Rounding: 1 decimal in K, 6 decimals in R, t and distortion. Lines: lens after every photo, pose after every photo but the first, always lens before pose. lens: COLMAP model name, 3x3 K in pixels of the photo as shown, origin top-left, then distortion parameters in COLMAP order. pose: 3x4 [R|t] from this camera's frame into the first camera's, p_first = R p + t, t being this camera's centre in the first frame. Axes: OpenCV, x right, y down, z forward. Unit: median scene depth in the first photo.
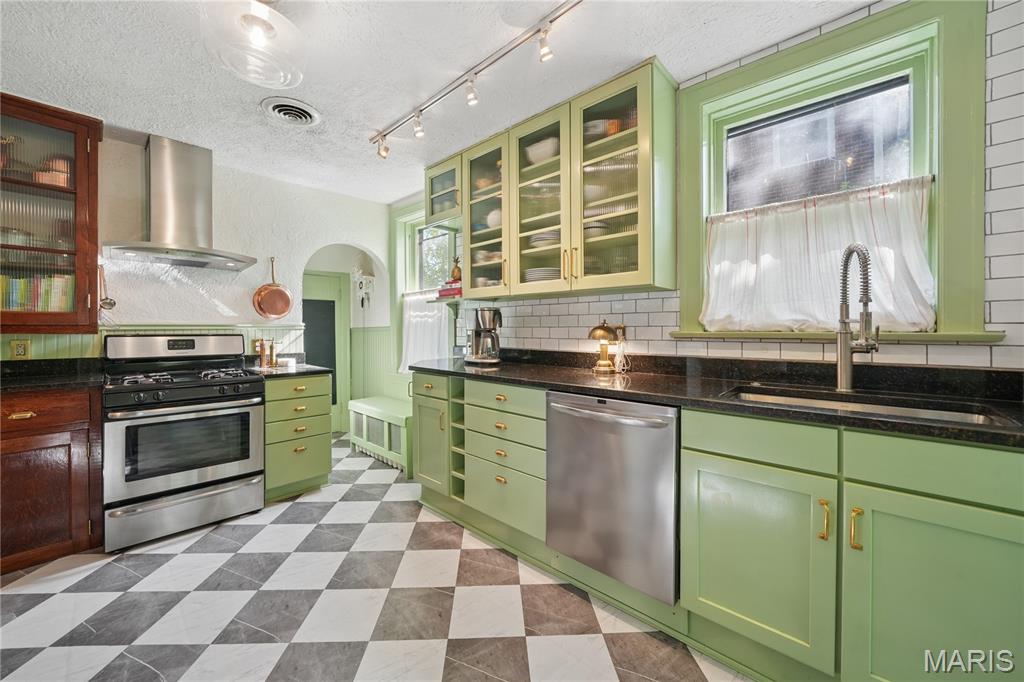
lens RADIAL K [[380.8, 0, 503.0], [0, 380.8, 328.8], [0, 0, 1]] dist [-0.017562, 0.000191]
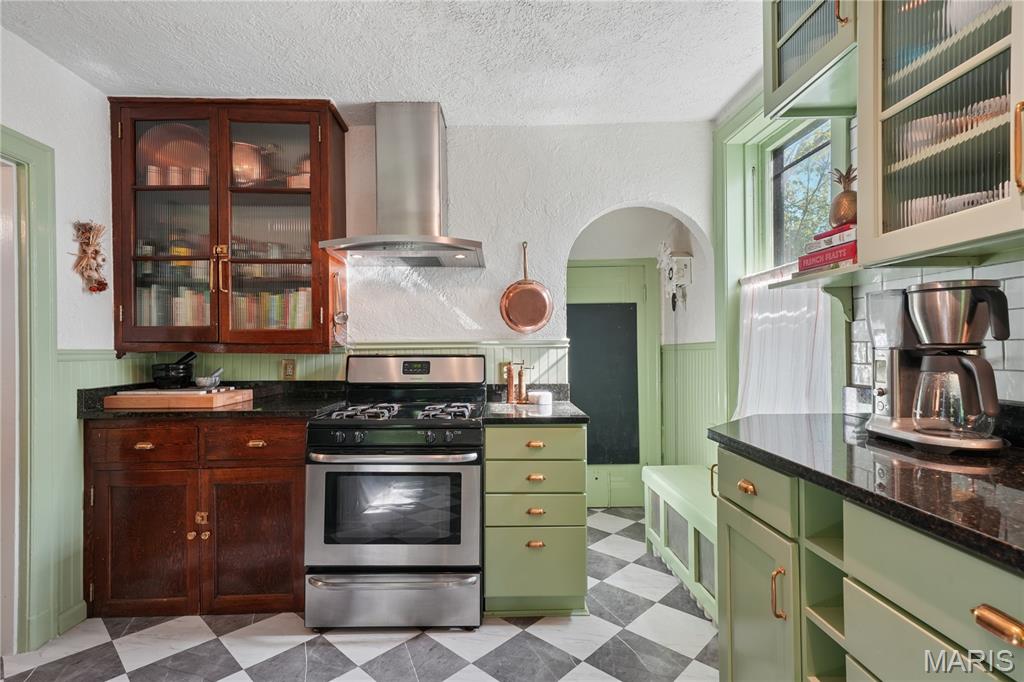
lens RADIAL K [[497.1, 0, 503.0], [0, 497.1, 347.4], [0, 0, 1]] dist [0.013847, 0.002222]
pose [[0.701503, -0.003547, -0.712658, 0.001408], [0.004873, 0.999988, -0.000180, 0.000513], [0.712650, -0.003346, 0.701512, 0.451958]]
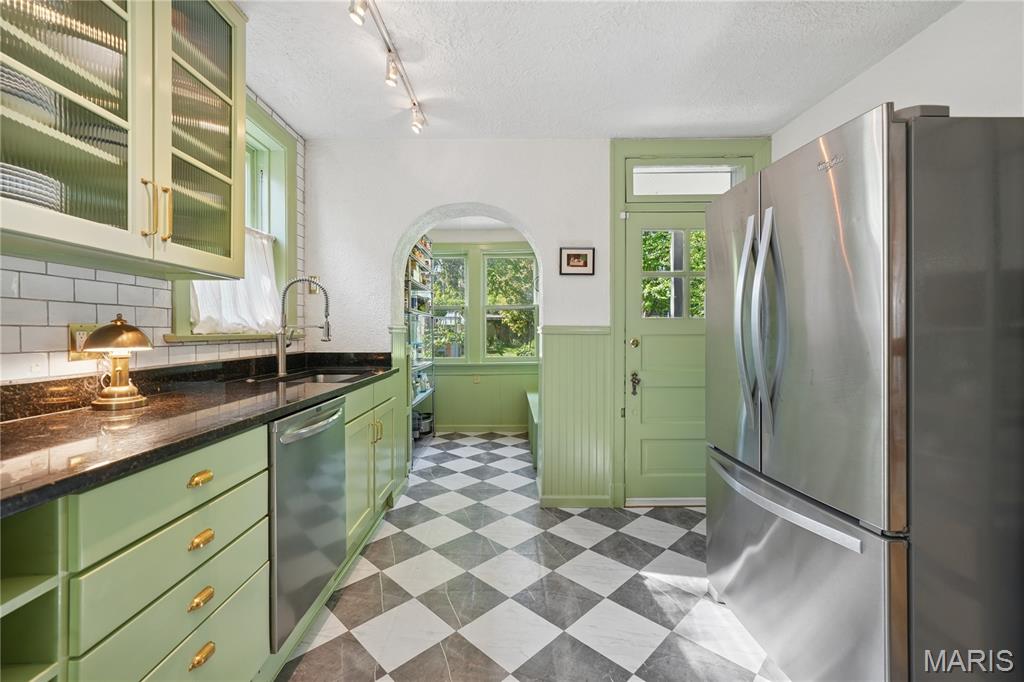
lens RADIAL K [[430.5, 0, 507.8], [0, 430.5, 335.4], [0, 0, 1]] dist [0.000314, 0.000390]
pose [[-0.682920, -0.001211, 0.730493, -0.538094], [0.006131, 0.999954, 0.007389, 0.005914], [-0.730468, 0.009525, -0.682881, 0.906664]]
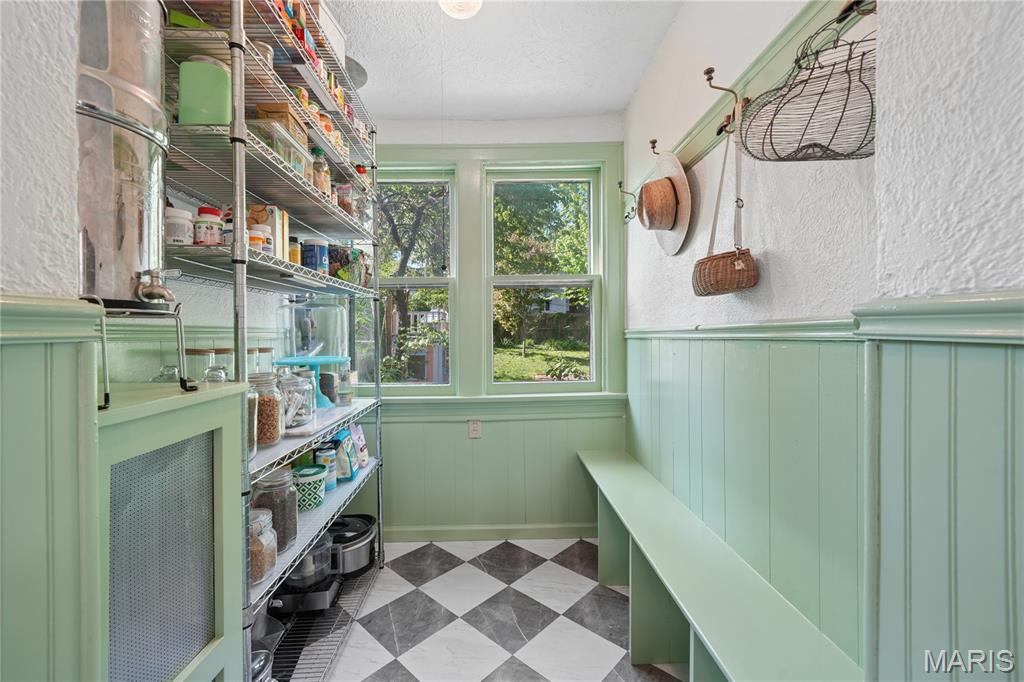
lens RADIAL K [[430.5, 0, 508.2], [0, 430.5, 334.1], [0, 0, 1]] dist [0.000314, 0.000390]
pose [[-0.706742, -0.001483, 0.707470, 0.359132], [0.006346, 0.999944, 0.008436, 0.000713], [-0.707443, 0.010452, -0.706693, 0.217927]]
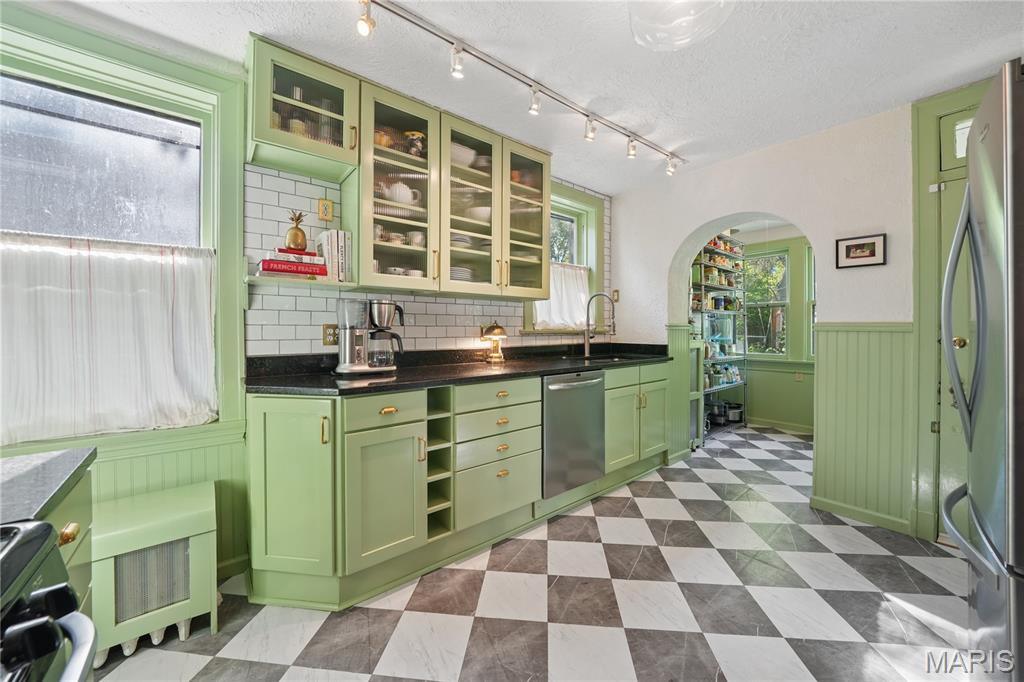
lens RADIAL K [[380.8, 0, 505.8], [0, 380.8, 330.7], [0, 0, 1]] dist [-0.017562, 0.000191]
pose [[0.133847, -0.001379, 0.991001, -0.860054], [0.002813, 0.999996, 0.001012, 0.007166], [-0.990998, 0.002652, 0.133851, 0.714206]]
